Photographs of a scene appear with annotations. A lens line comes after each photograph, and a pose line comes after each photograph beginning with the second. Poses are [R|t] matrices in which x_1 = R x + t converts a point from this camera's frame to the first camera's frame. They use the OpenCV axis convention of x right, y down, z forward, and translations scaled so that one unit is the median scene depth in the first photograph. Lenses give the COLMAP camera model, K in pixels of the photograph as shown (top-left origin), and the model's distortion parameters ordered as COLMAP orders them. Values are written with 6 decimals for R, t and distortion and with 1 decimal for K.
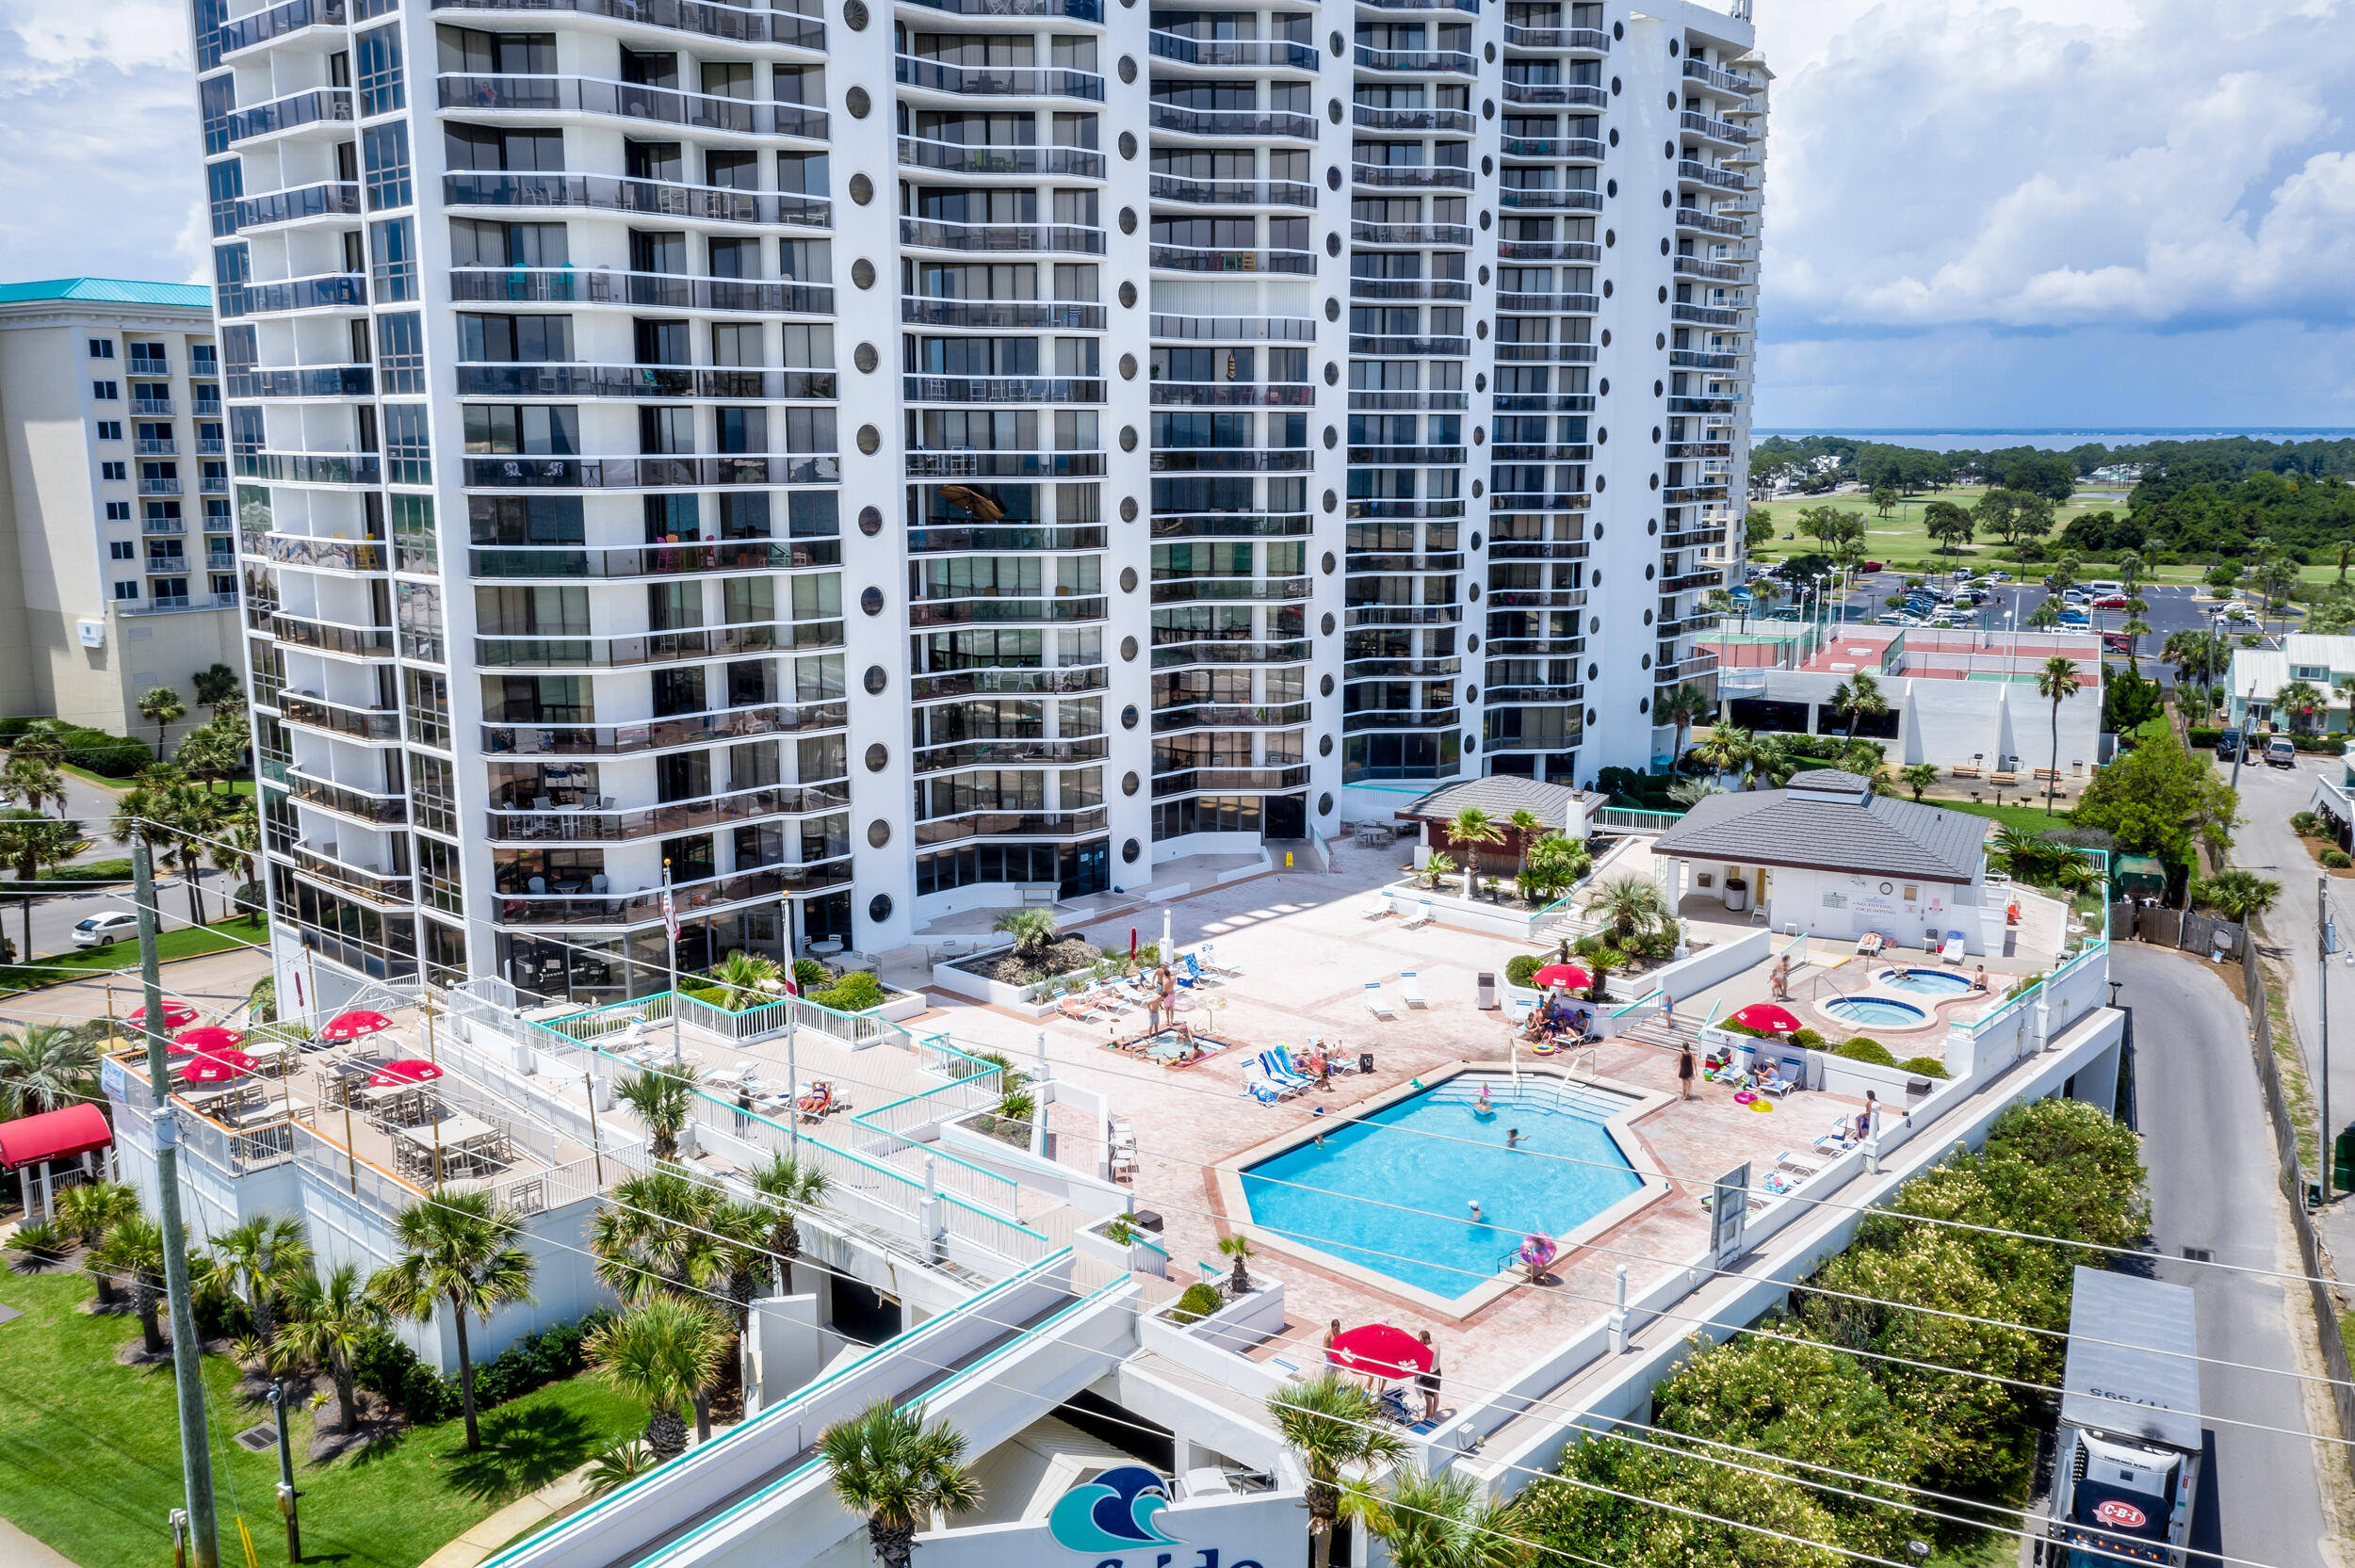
lens RADIAL K [[1876.3, 0, 1177.5], [0, 1876.3, 784.0], [0, 0, 1]] dist [-0.002585, 0.009698]
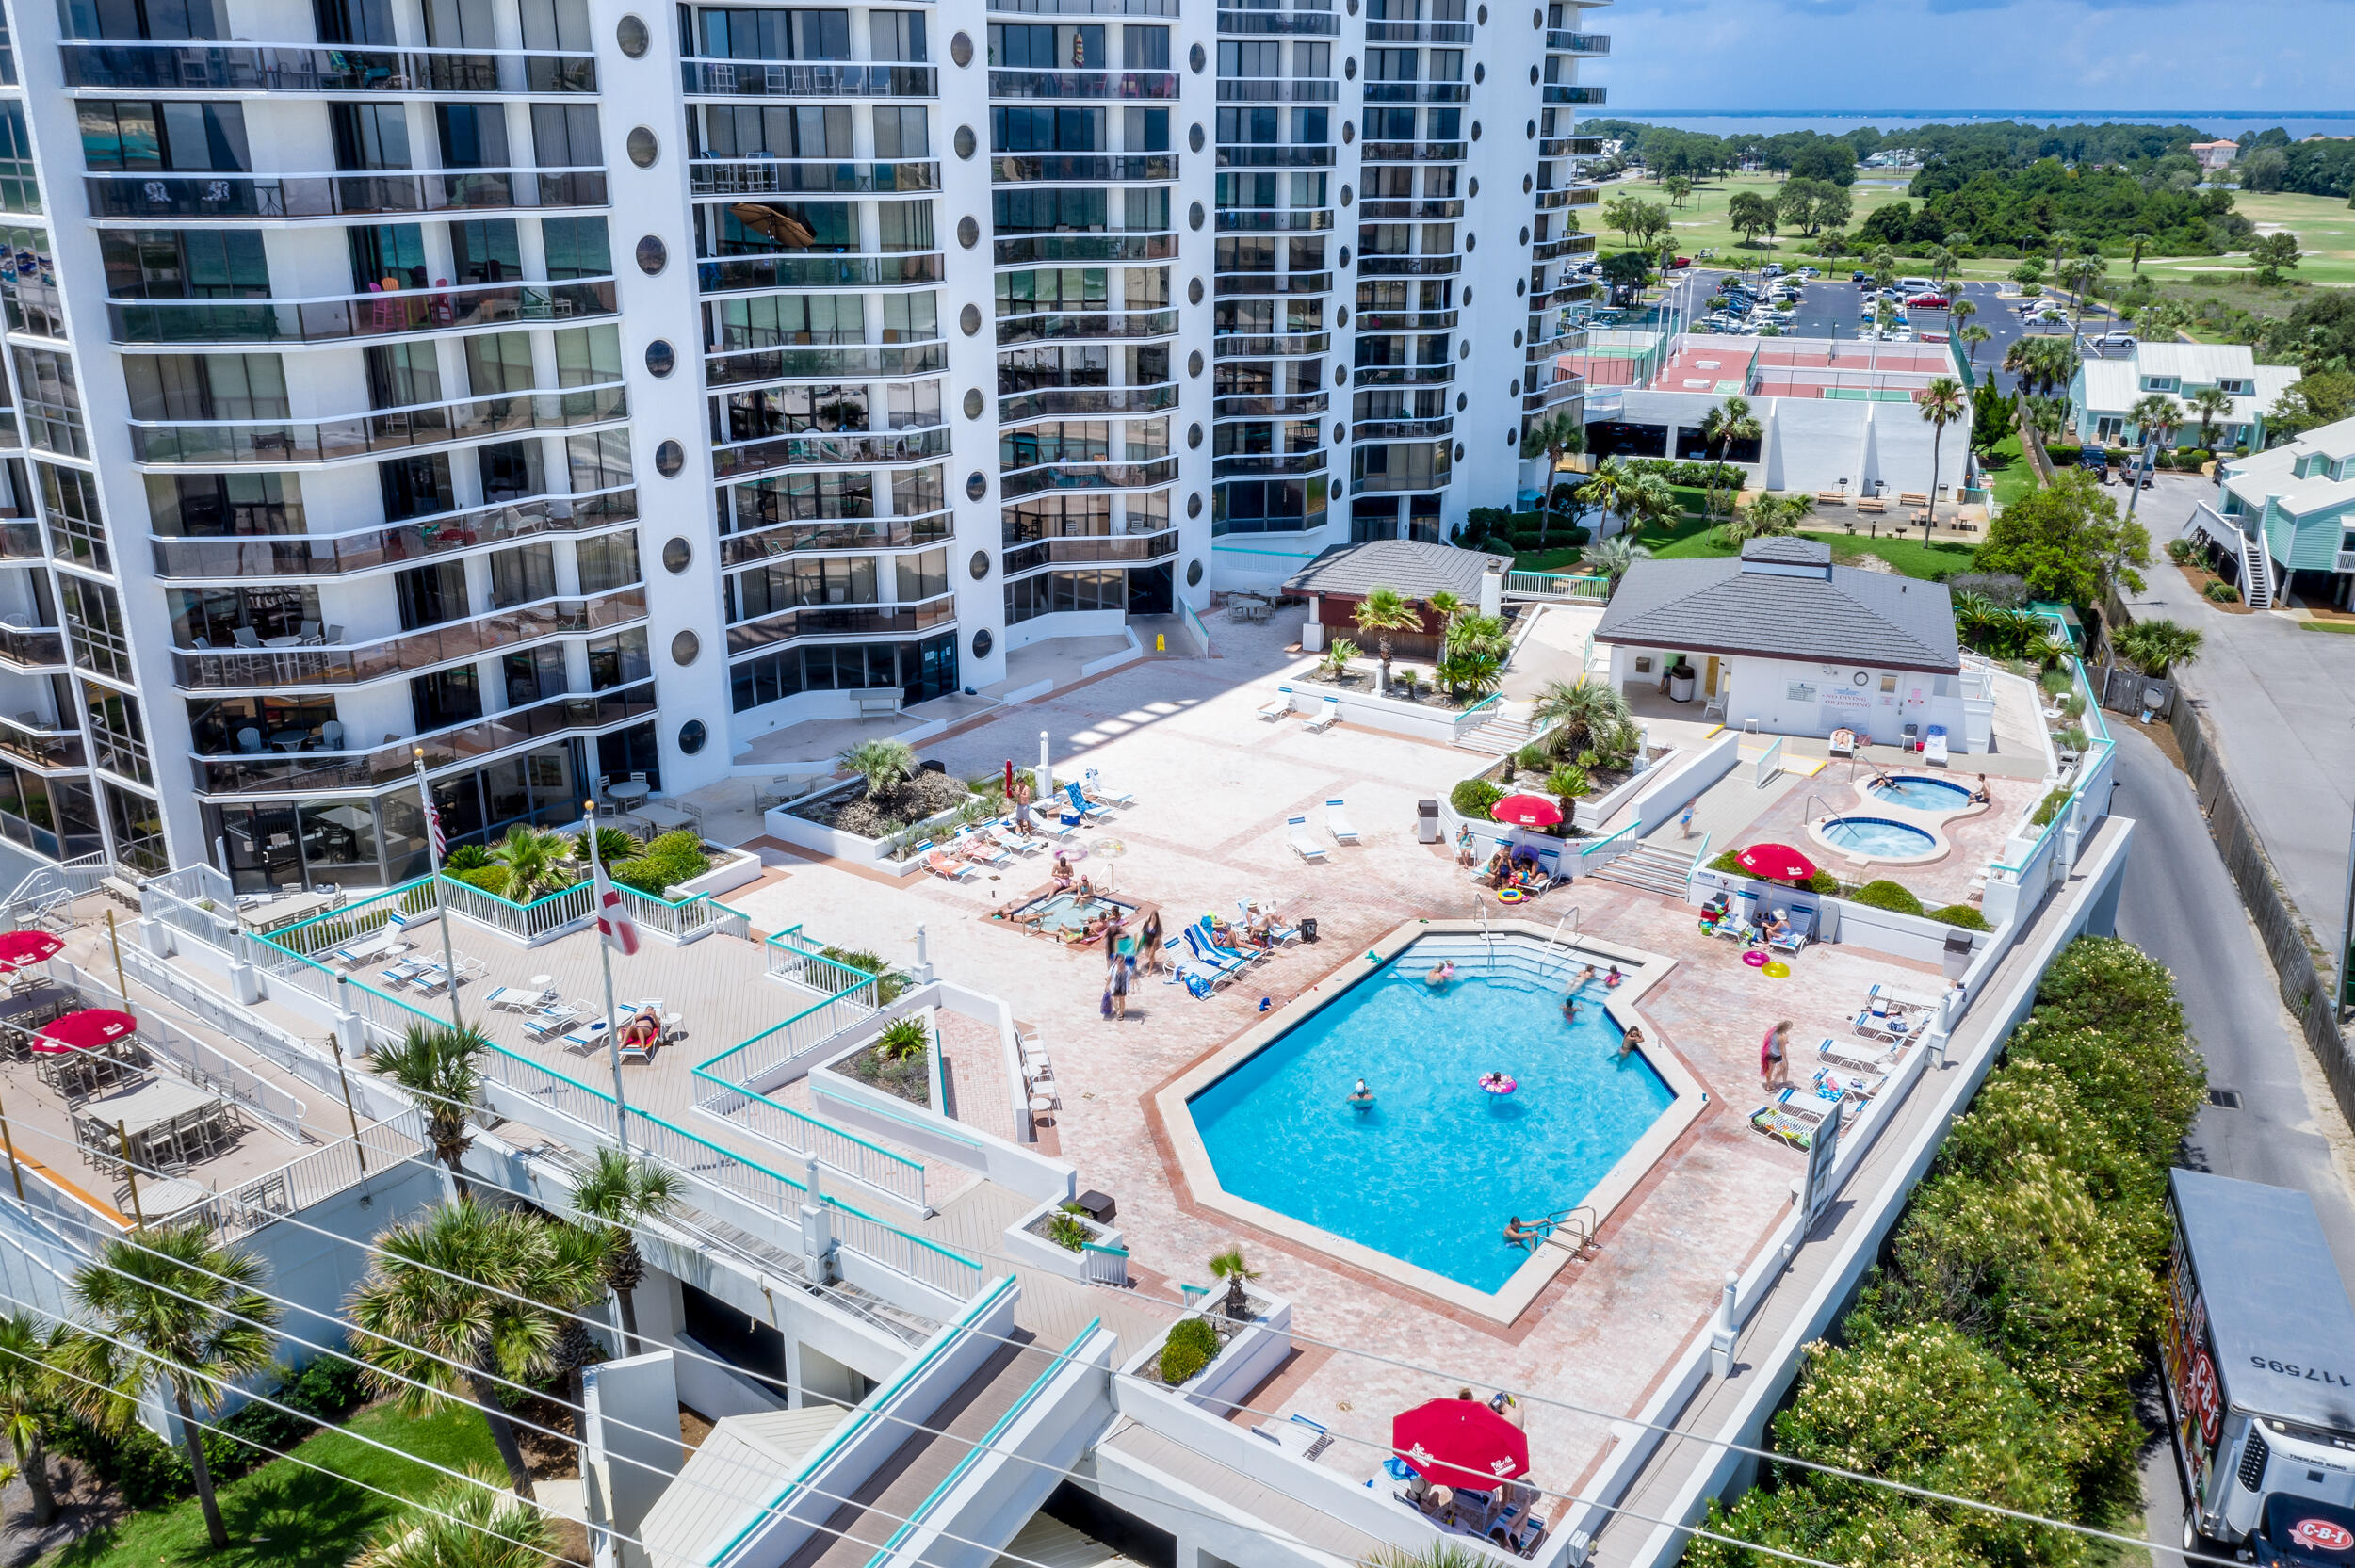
lens RADIAL K [[1876.3, 0, 1177.5], [0, 1876.3, 784.0], [0, 0, 1]] dist [-0.002585, 0.009698]
pose [[0.992886, -0.037759, 0.112920, -0.035737], [0.019460, 0.987093, 0.158962, -0.035862], [-0.117465, -0.155633, 0.980806, 0.143846]]
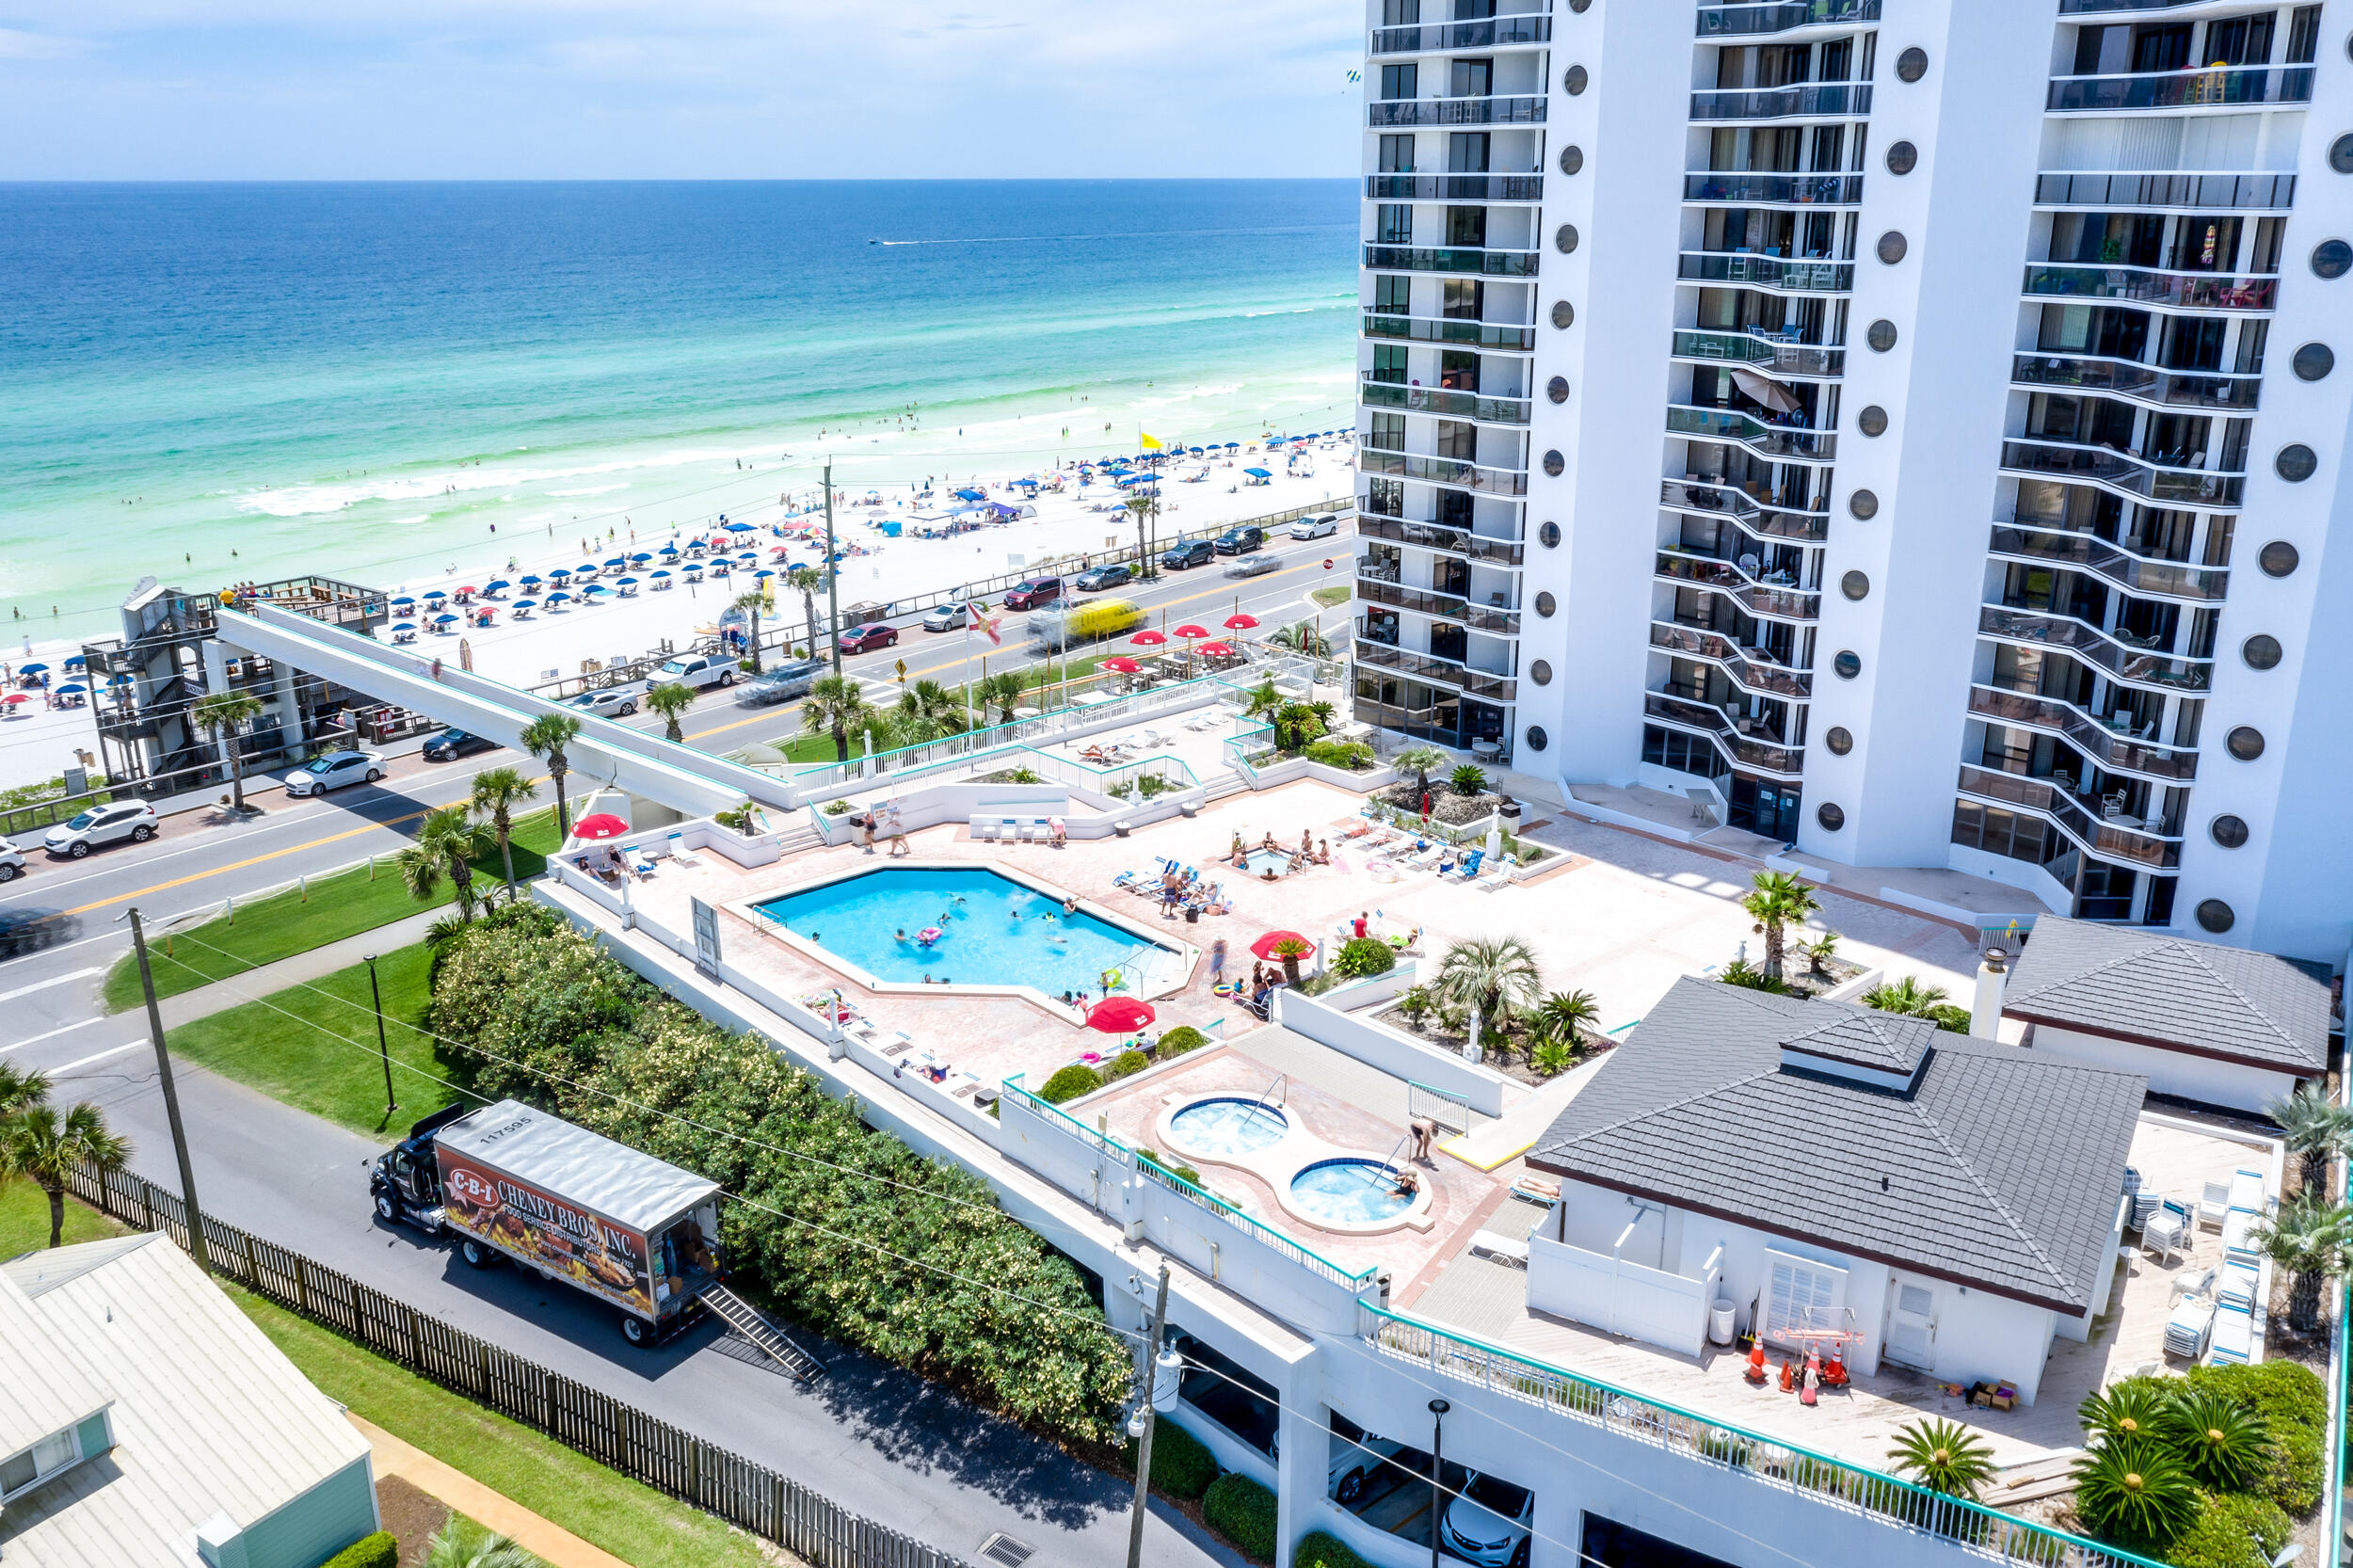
lens RADIAL K [[1896.1, 0, 1176.5], [0, 1896.1, 784.0], [0, 0, 1]] dist [0.005116, 0.003577]
pose [[-0.102359, 0.312403, -0.944419, 0.838643], [-0.180235, 0.927867, 0.326462, -0.213356], [0.978283, 0.203634, -0.038670, 0.741709]]
